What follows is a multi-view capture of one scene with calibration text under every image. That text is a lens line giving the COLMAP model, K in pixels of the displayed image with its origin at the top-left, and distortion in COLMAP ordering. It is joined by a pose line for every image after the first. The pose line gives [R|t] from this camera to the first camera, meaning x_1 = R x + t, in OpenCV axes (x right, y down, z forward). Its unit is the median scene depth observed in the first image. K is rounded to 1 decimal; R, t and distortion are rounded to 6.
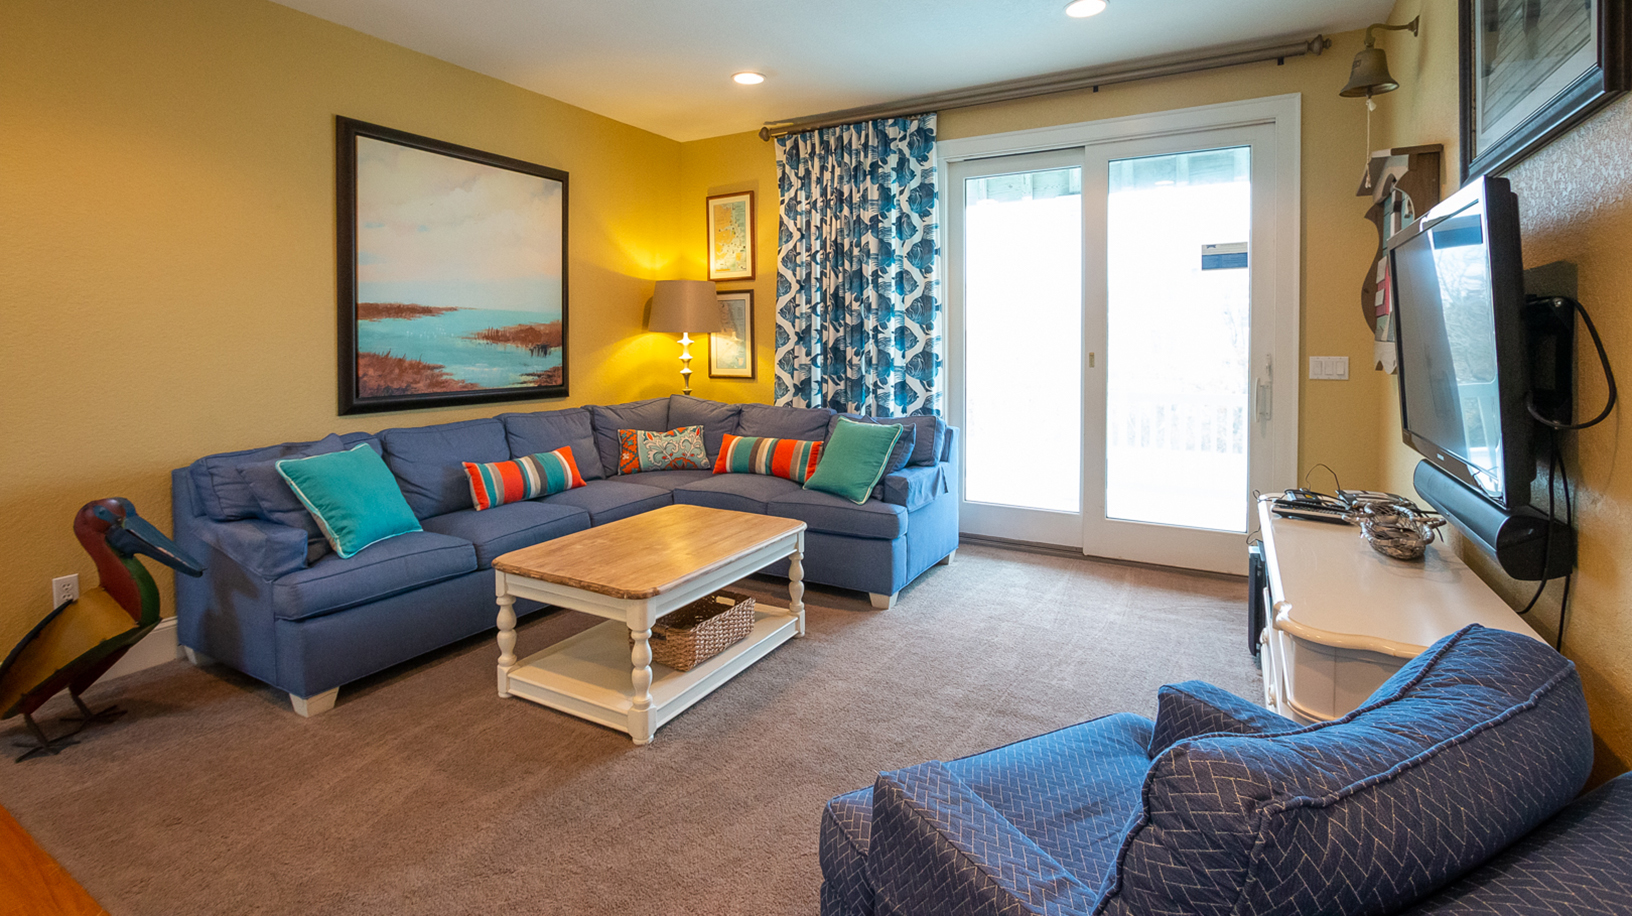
lens RADIAL K [[769.9, 0, 817.1], [0, 769.9, 424.7], [0, 0, 1]] dist [-0.002431, -0.000077]
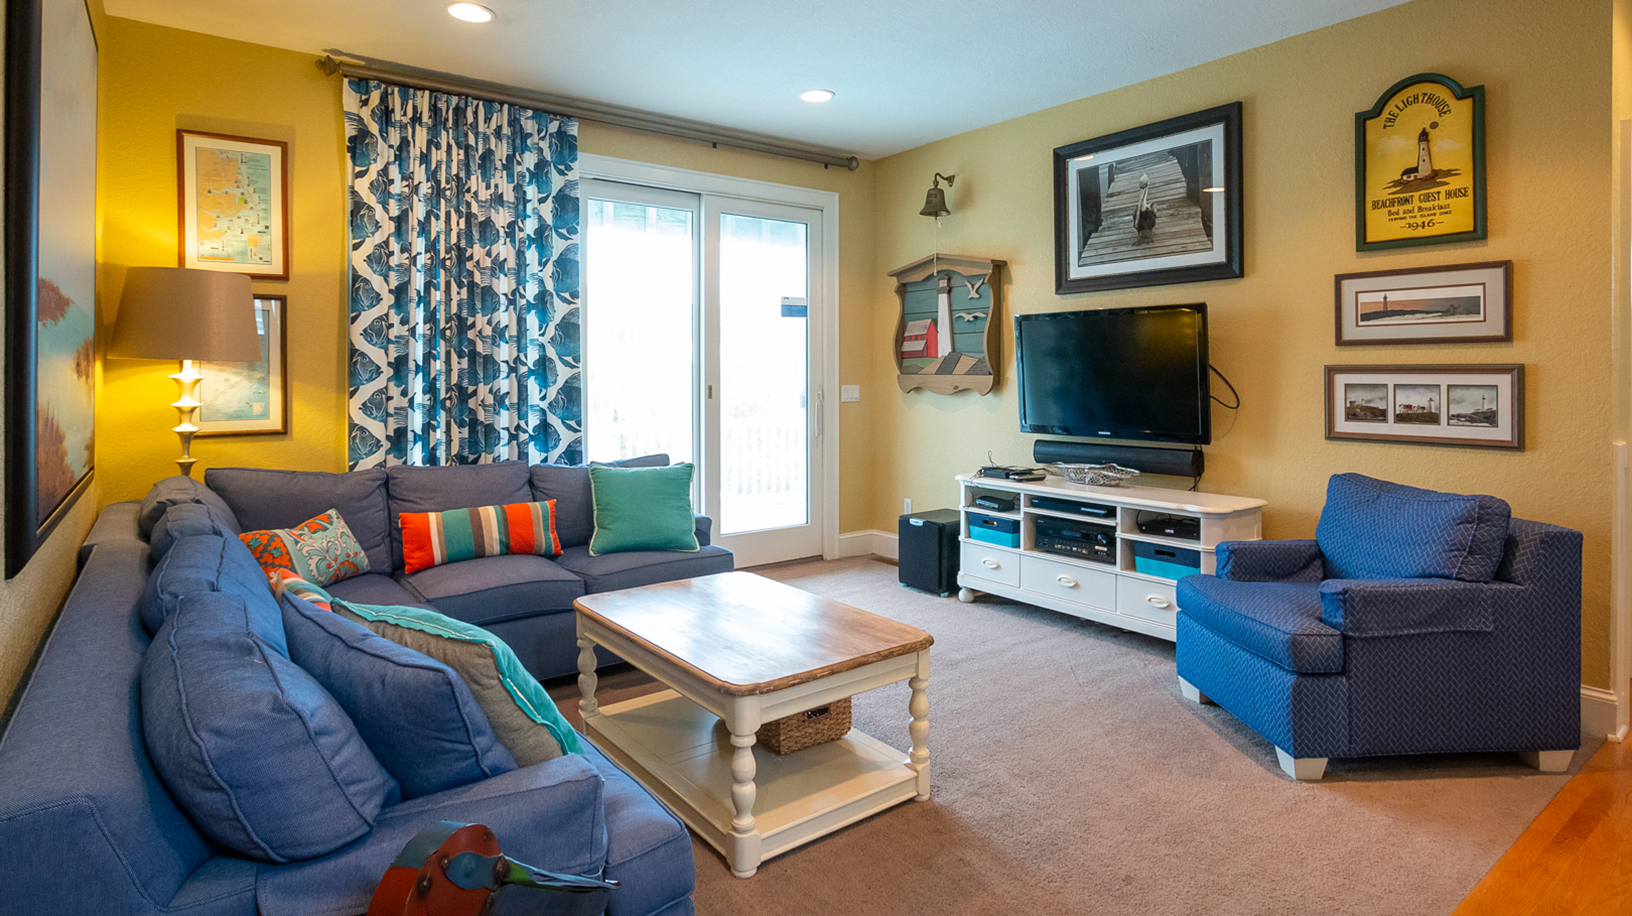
lens RADIAL K [[844.7, 0, 816.0], [0, 844.7, 458.0], [0, 0, 1]] dist [0.003103, 0.000683]
pose [[0.399285, -0.091759, 0.912224, -0.653106], [0.100499, 0.993364, 0.055932, -0.041154], [-0.911302, 0.069345, 0.405857, 0.369122]]
